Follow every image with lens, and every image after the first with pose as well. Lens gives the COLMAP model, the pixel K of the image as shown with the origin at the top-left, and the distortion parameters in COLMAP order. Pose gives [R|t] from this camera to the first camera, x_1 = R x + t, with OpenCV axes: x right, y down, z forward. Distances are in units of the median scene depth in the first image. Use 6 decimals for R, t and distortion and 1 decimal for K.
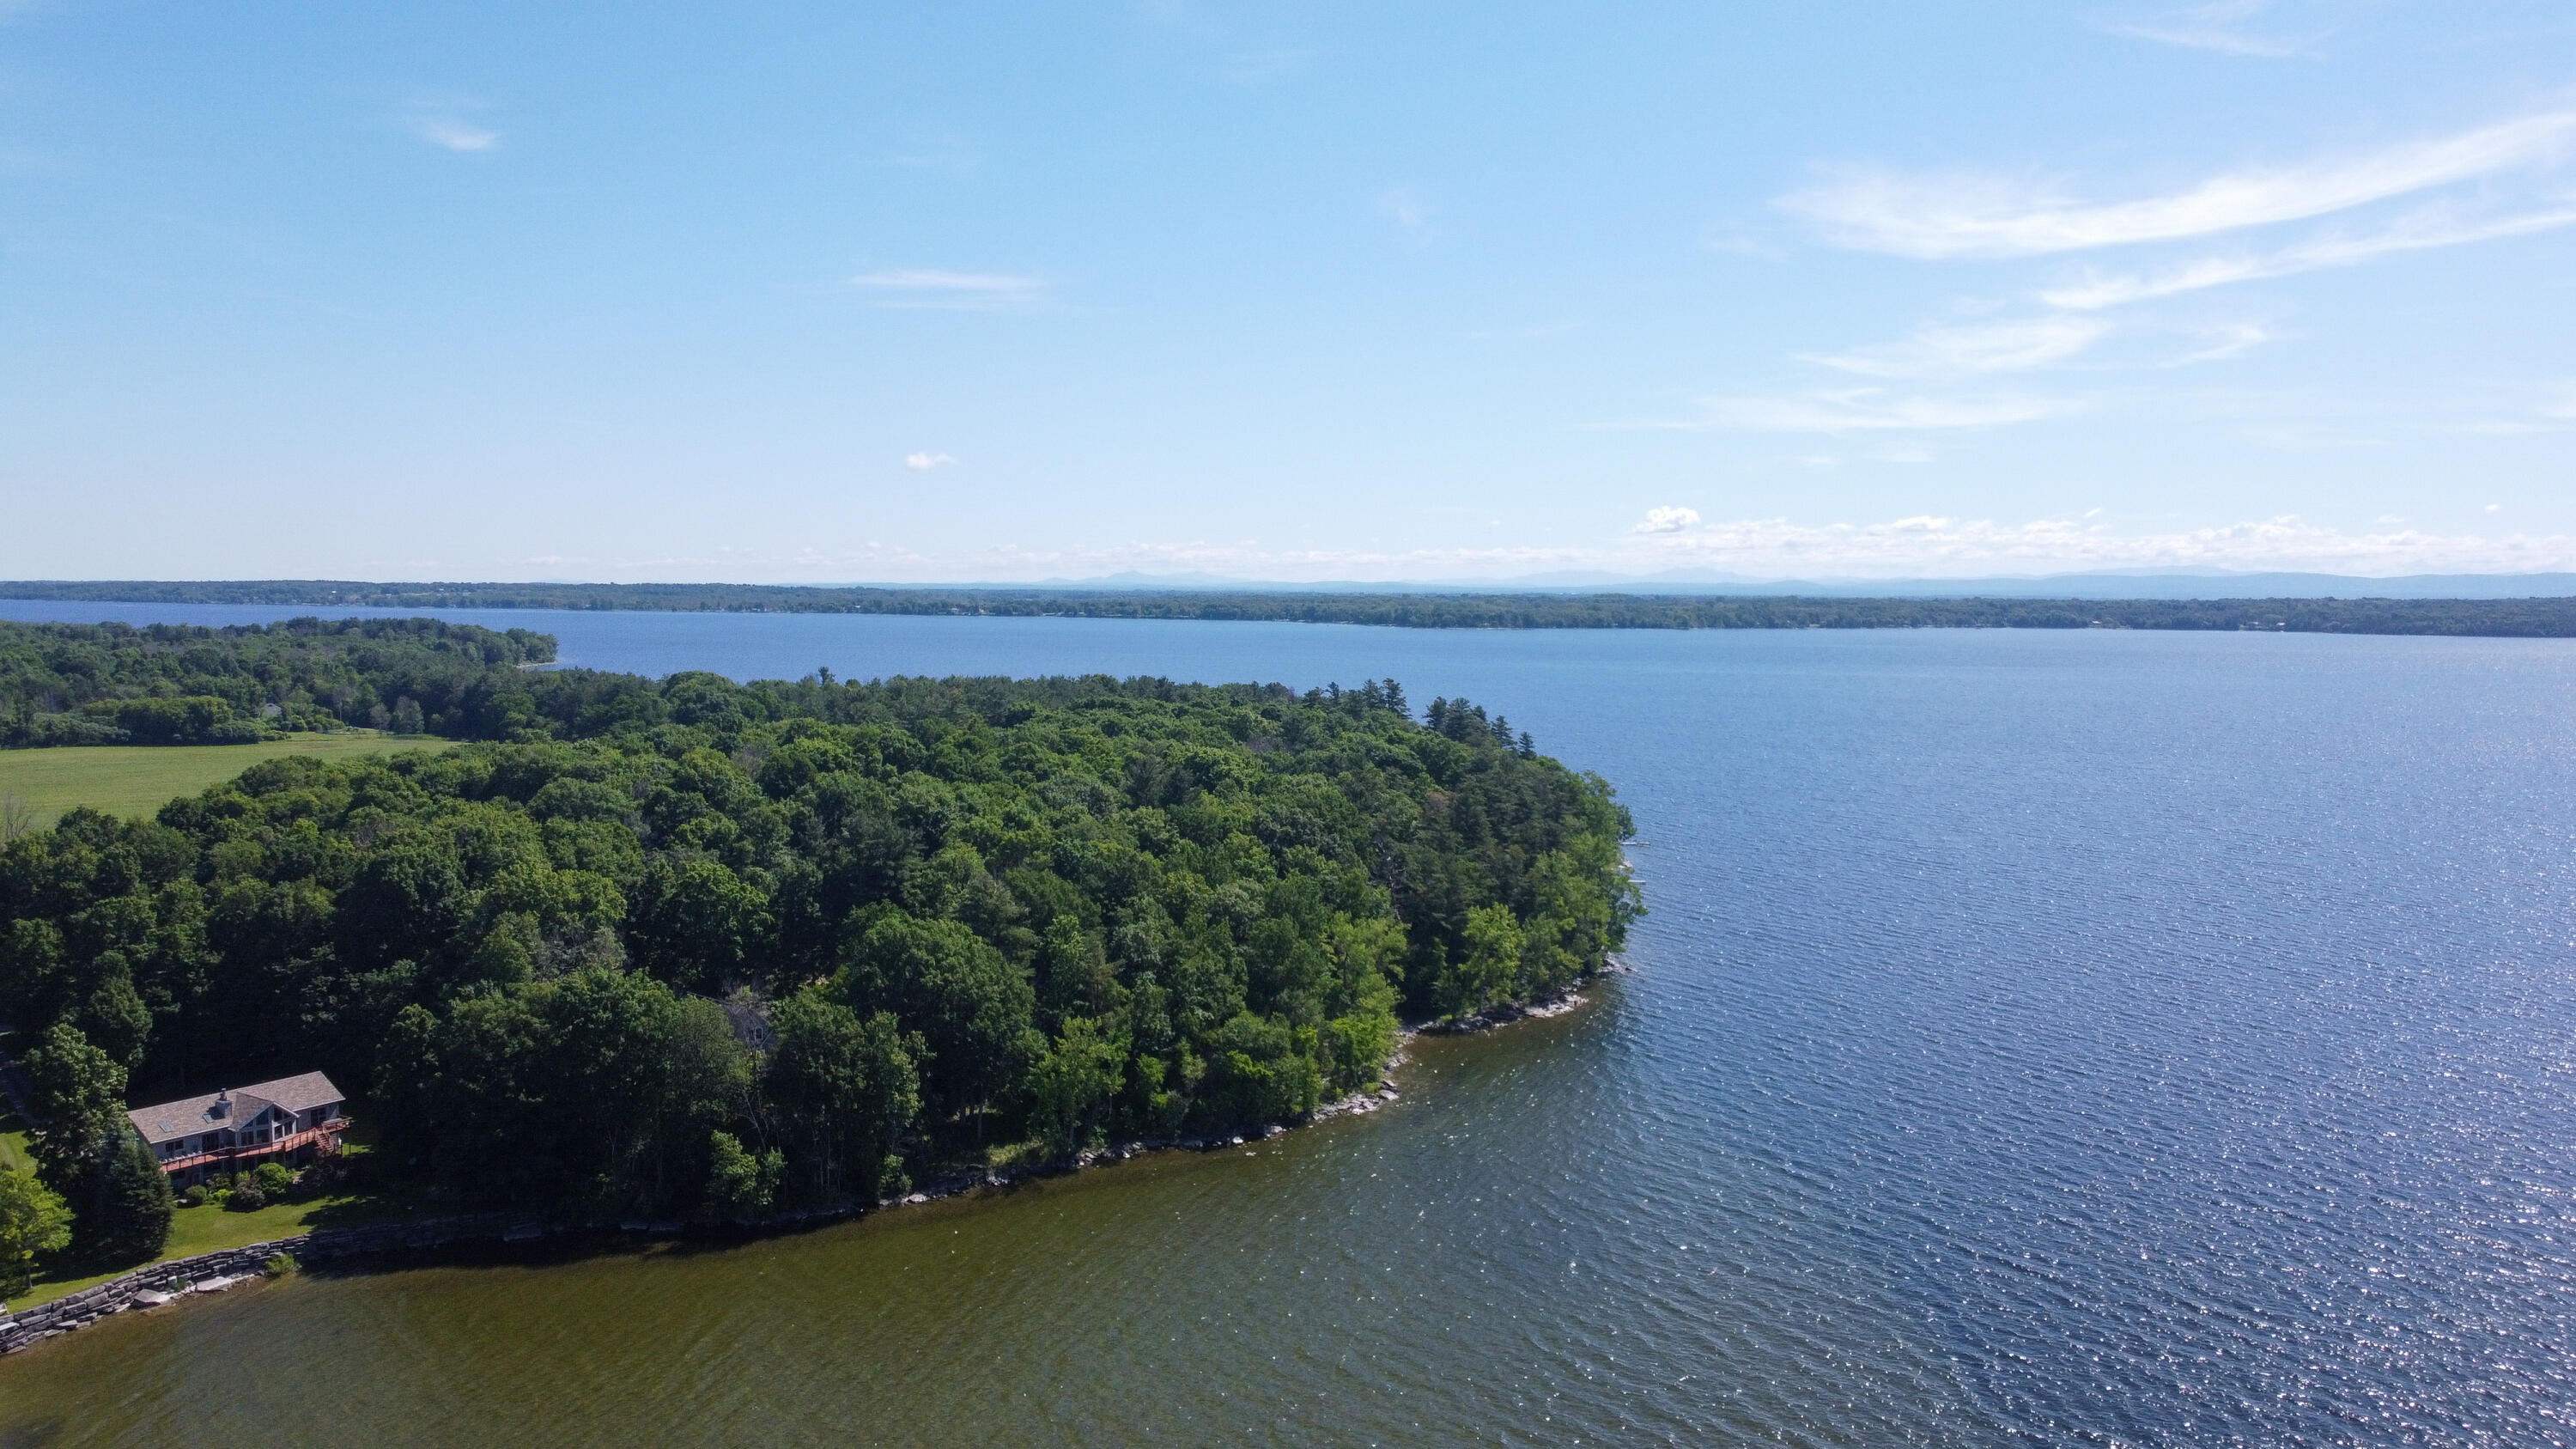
lens RADIAL K [[1895.7, 0, 1288.0], [0, 1895.7, 724.5], [0, 0, 1]] dist [-0.002974, -0.002644]
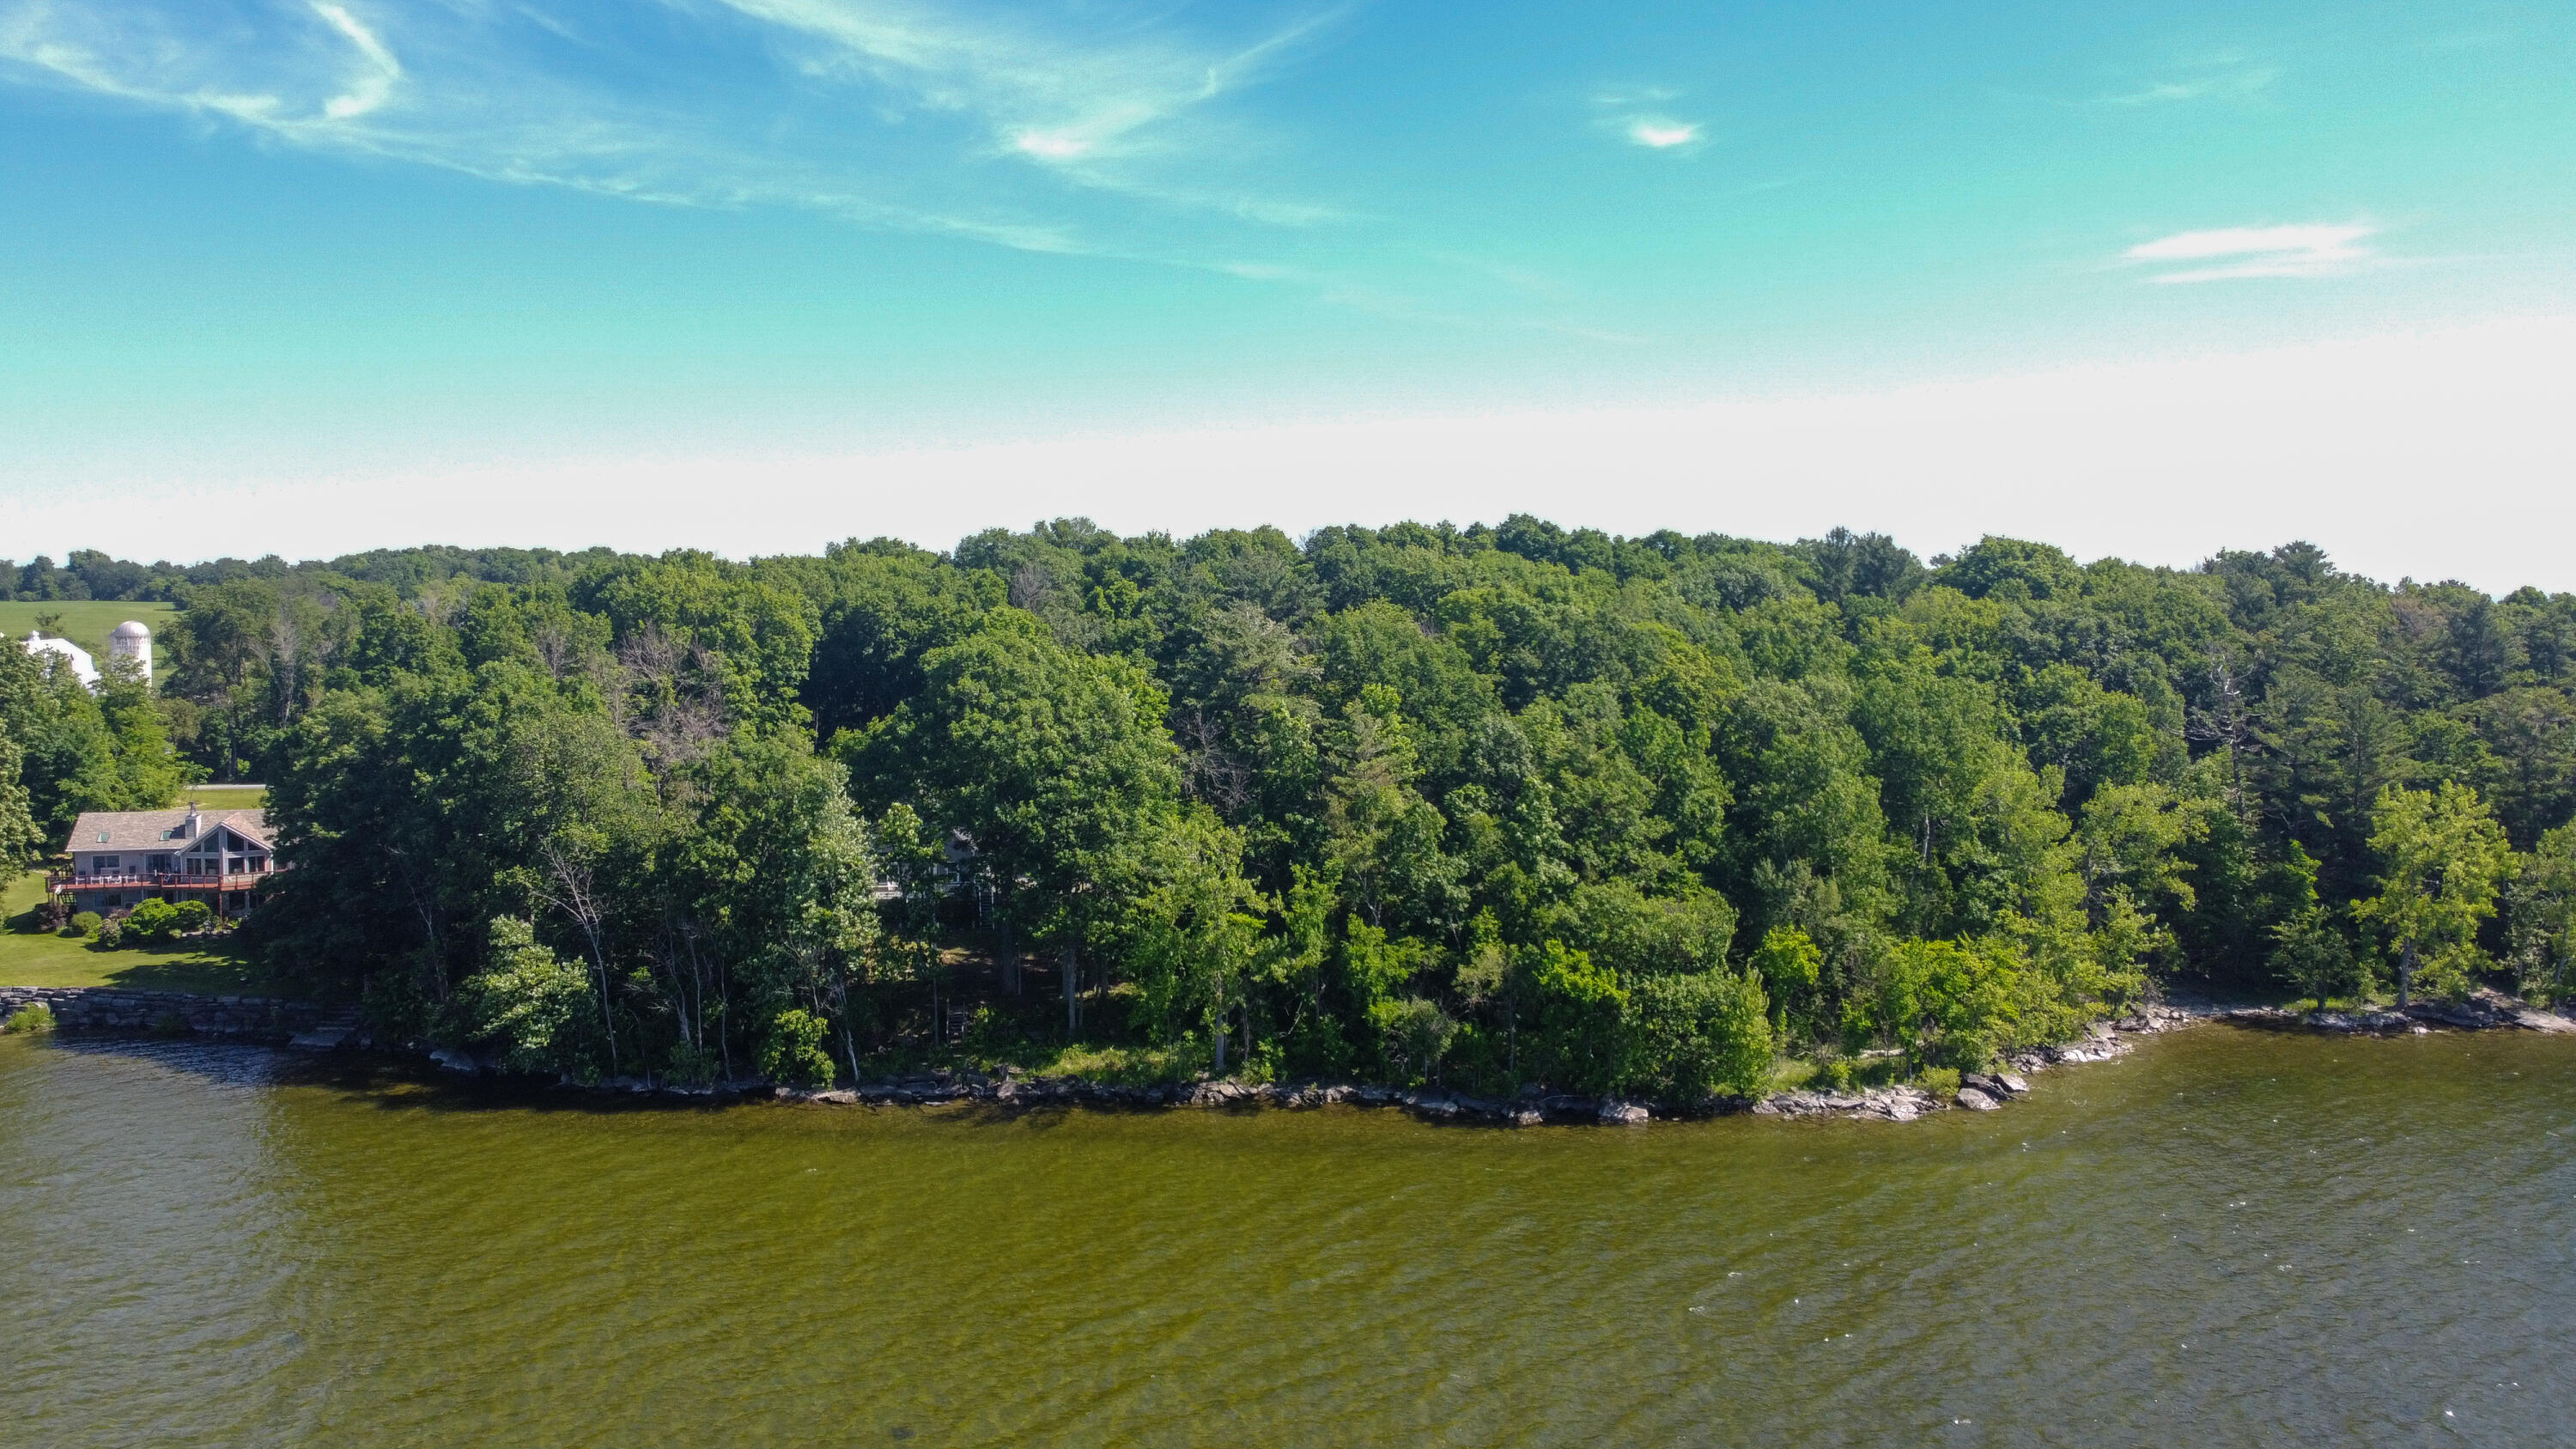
lens RADIAL K [[1895.7, 0, 1288.0], [0, 1895.7, 724.5], [0, 0, 1]] dist [-0.002974, -0.002644]
pose [[0.794116, 0.041974, -0.606314, 0.213199], [-0.047327, 0.998854, 0.007162, 0.115431], [0.605920, 0.023008, 0.795193, 0.563335]]
